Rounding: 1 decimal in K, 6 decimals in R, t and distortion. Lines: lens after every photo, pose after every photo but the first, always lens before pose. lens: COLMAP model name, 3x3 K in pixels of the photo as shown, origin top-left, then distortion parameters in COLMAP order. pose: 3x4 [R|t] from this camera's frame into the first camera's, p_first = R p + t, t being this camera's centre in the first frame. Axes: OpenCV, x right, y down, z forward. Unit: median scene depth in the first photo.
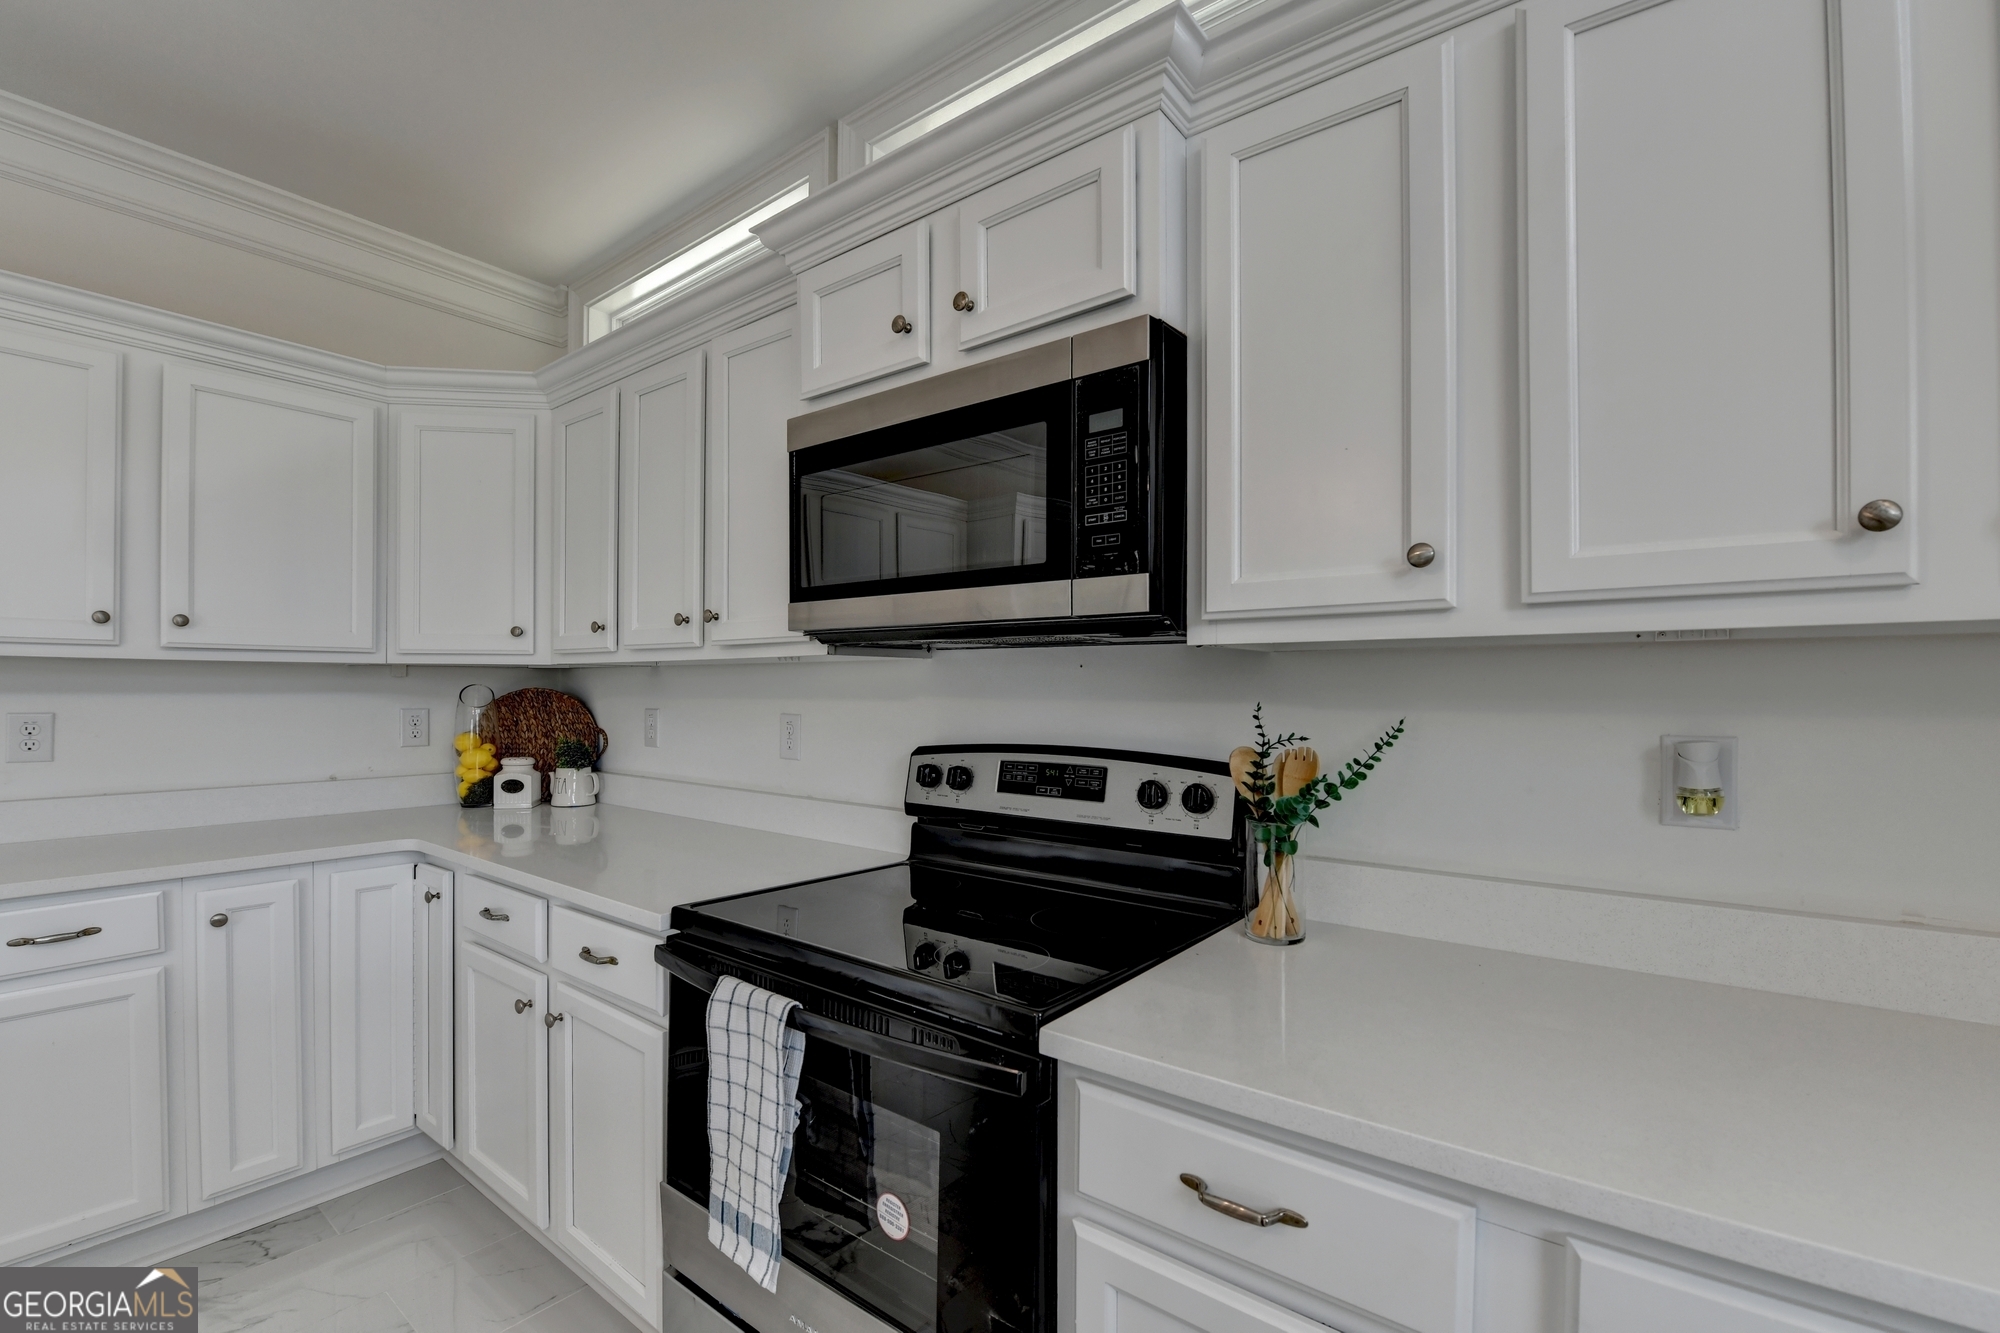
lens RADIAL K [[835.8, 0, 1000.0], [0, 835.8, 666.5], [0, 0, 1]] dist [0.001176, -0.000001]
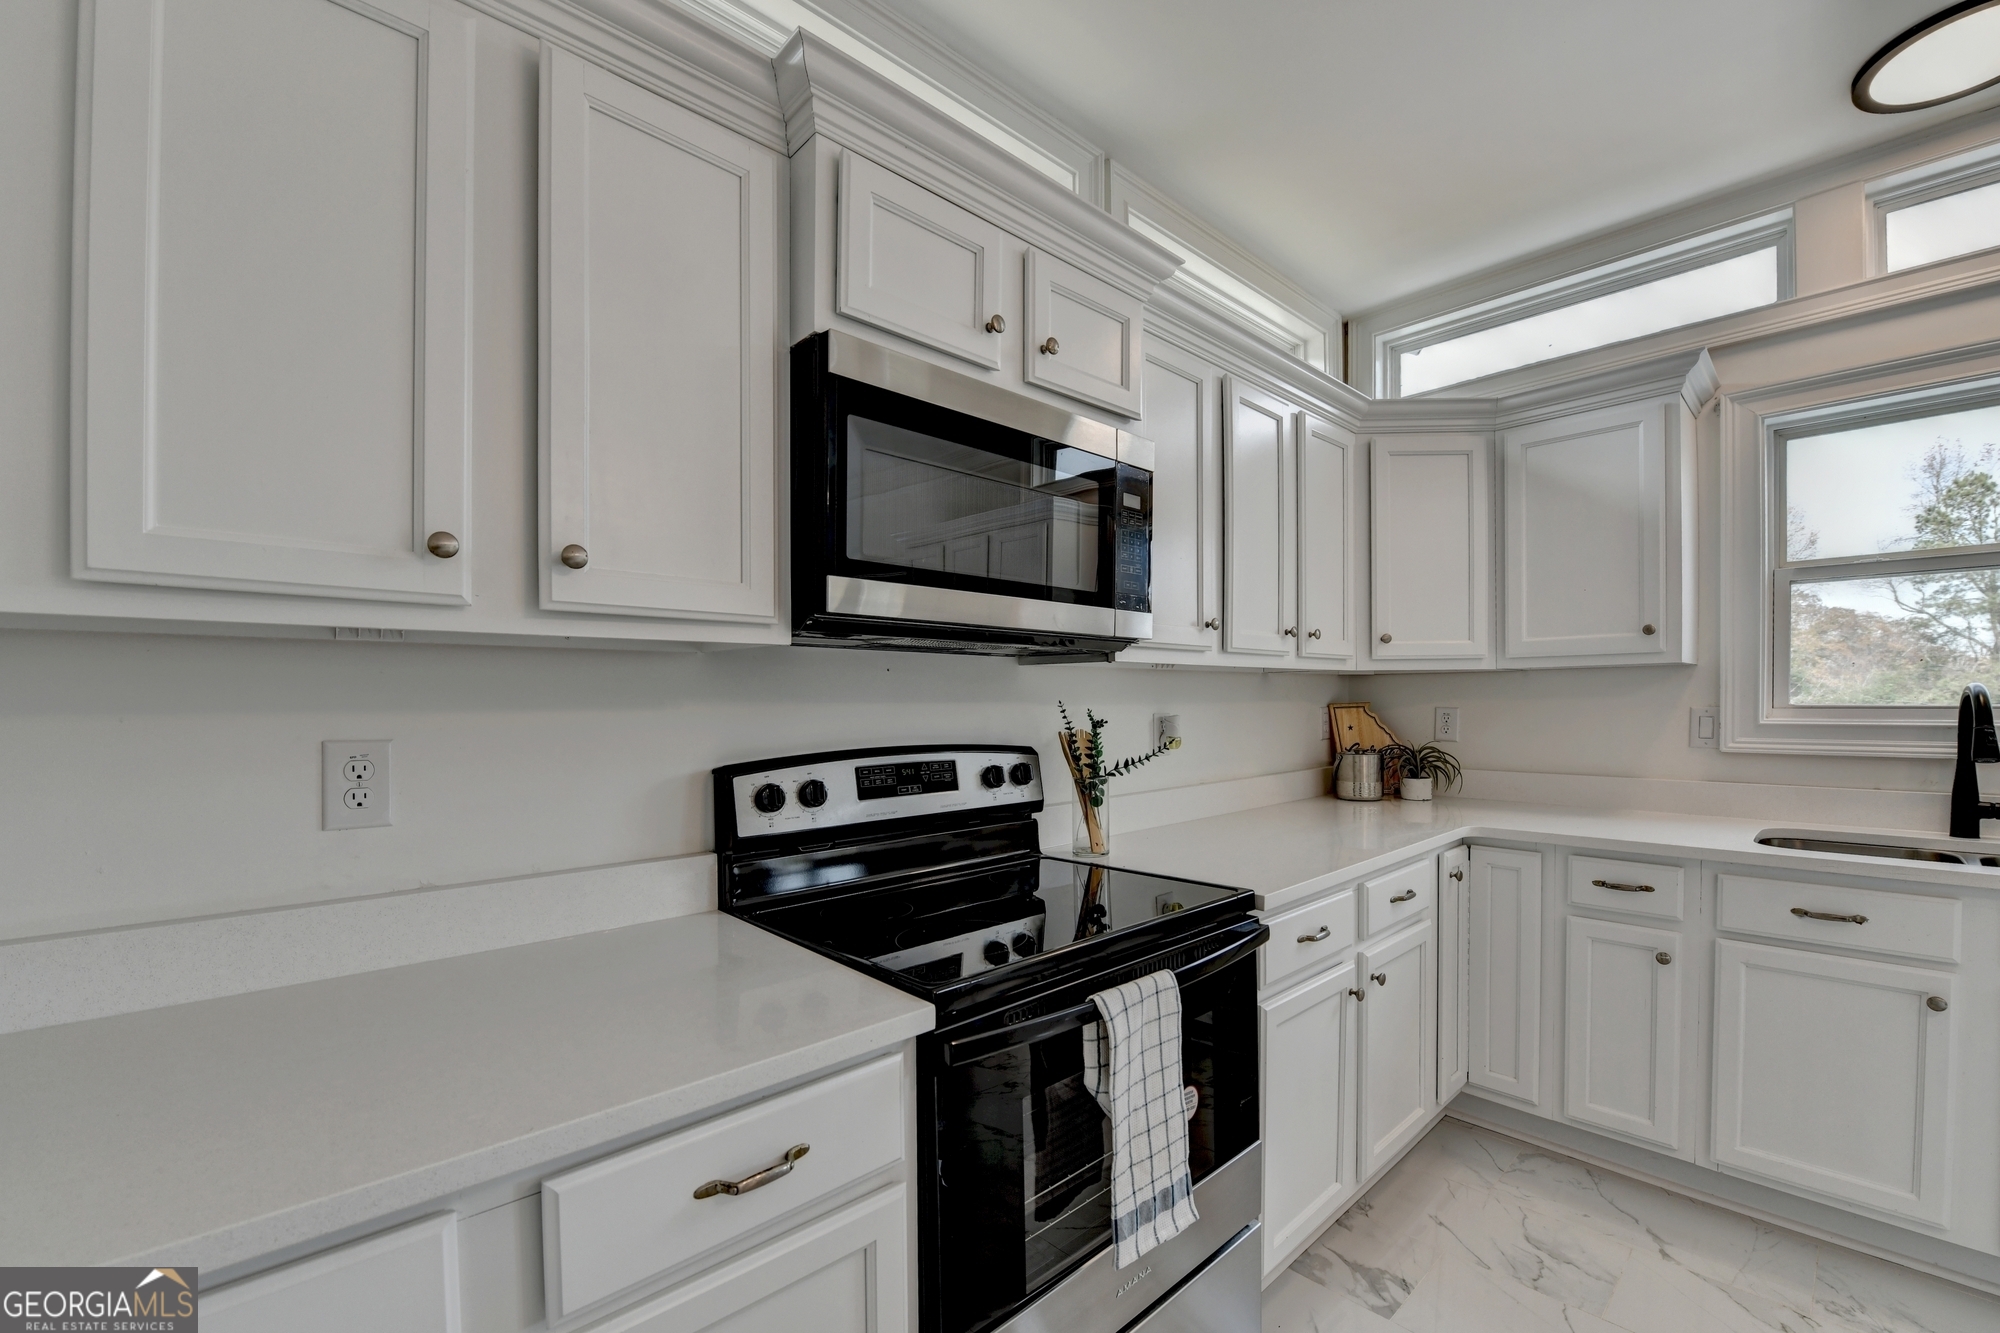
lens RADIAL K [[819.5, 0, 1029.7], [0, 819.5, 696.5], [0, 0, 1]] dist [-0.002671, -0.007427]
pose [[0.158011, -0.008001, 0.987405, -0.958915], [-0.028045, 0.999527, 0.012587, 0.016609], [-0.987039, -0.029681, 0.157712, 0.719599]]
